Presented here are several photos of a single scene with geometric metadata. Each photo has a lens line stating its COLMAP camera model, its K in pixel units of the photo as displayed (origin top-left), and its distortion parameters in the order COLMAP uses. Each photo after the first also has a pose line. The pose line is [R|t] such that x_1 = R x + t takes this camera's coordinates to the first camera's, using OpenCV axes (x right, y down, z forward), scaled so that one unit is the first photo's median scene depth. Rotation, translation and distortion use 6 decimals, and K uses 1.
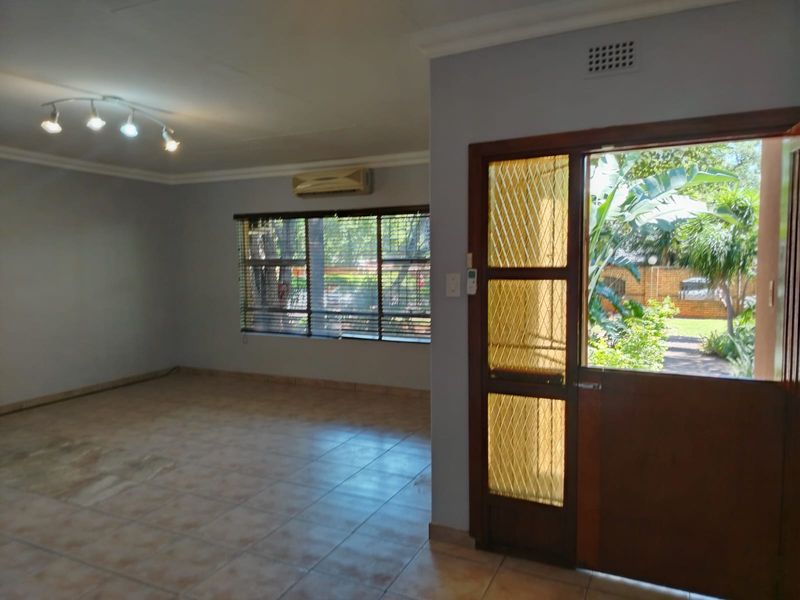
lens RADIAL K [[539.5, 0, 400.0], [0, 539.5, 300.0], [0, 0, 1]] dist [-0.003342, -0.000545]
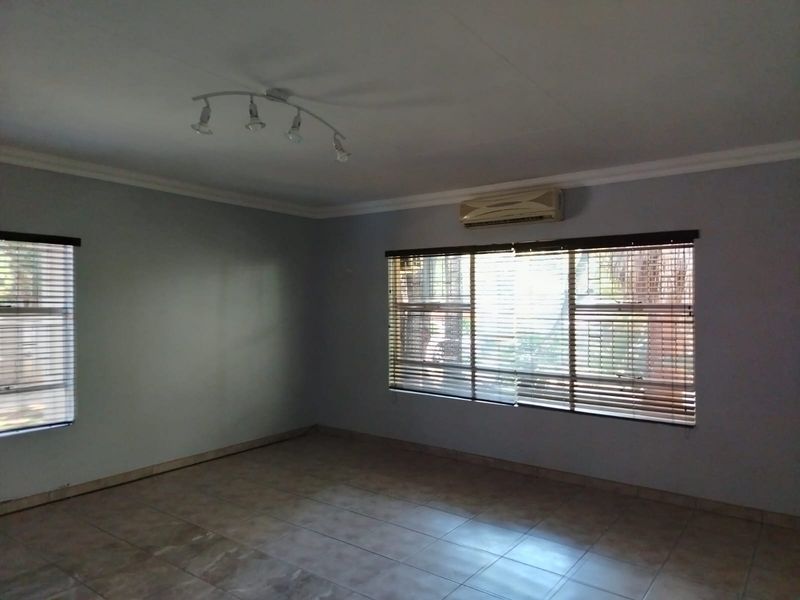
lens RADIAL K [[603.8, 0, 400.0], [0, 603.8, 300.0], [0, 0, 1]] dist [0.009276, -0.001258]
pose [[0.971251, 0.011884, -0.237760, -0.071848], [-0.031131, 0.996517, -0.077361, -0.008783], [0.236012, 0.082539, 0.968238, 0.106277]]
